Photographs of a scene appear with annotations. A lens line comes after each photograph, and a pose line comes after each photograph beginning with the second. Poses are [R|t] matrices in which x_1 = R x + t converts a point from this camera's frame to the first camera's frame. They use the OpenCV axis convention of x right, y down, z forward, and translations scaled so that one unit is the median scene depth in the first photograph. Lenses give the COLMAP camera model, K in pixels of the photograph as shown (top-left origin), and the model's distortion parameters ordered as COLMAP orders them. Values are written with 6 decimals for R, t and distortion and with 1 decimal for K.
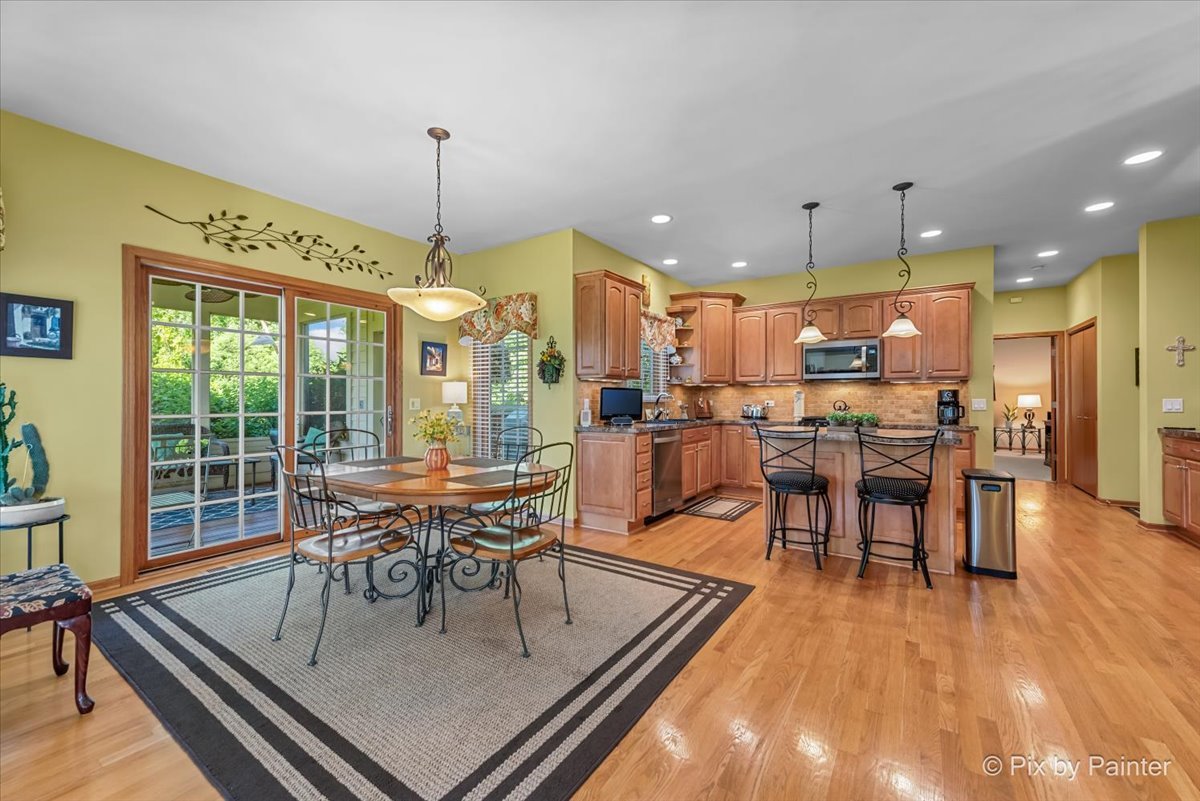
lens RADIAL K [[478.9, 0, 598.2], [0, 478.9, 401.6], [0, 0, 1]] dist [0.006008, -0.000251]
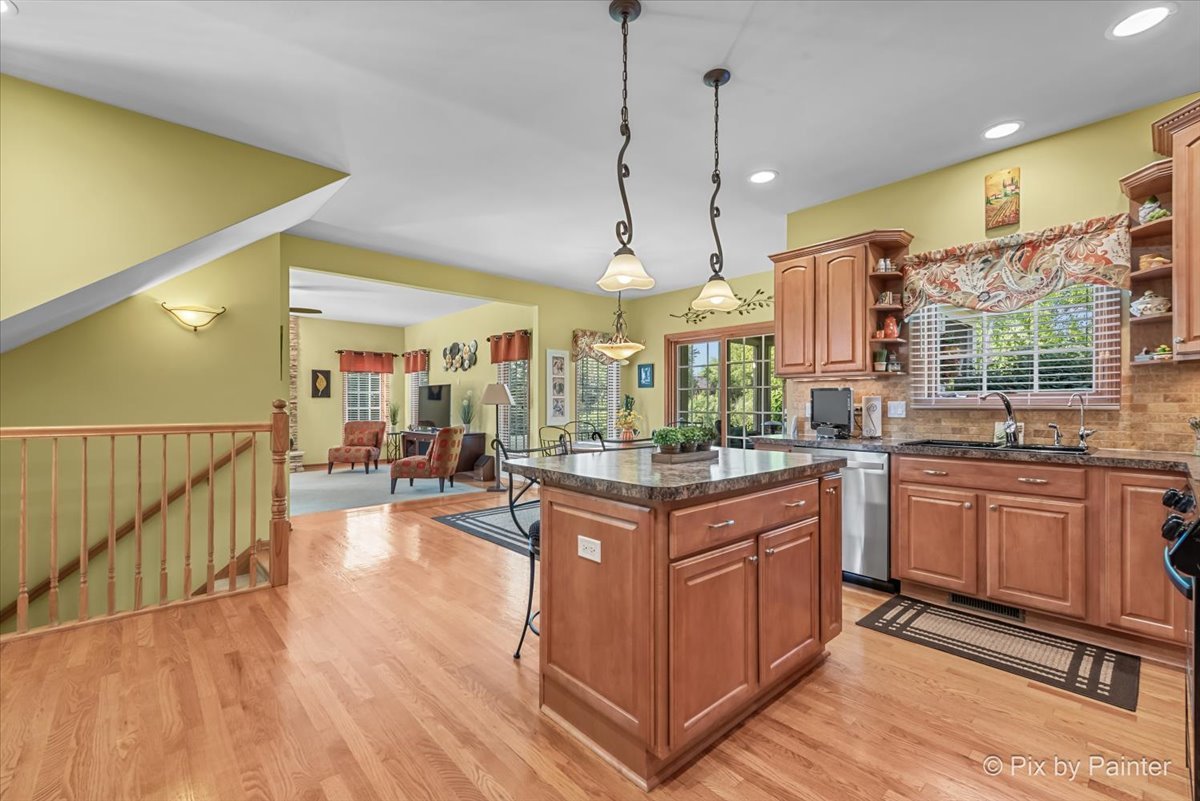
lens RADIAL K [[502.3, 0, 599.1], [0, 502.3, 404.0], [0, 0, 1]] dist [0.001210, 0.000060]
pose [[-0.245189, -0.004058, -0.969467, 0.770780], [-0.009478, 0.999953, -0.001788, 0.001611], [0.969429, 0.008750, -0.245216, 0.723247]]
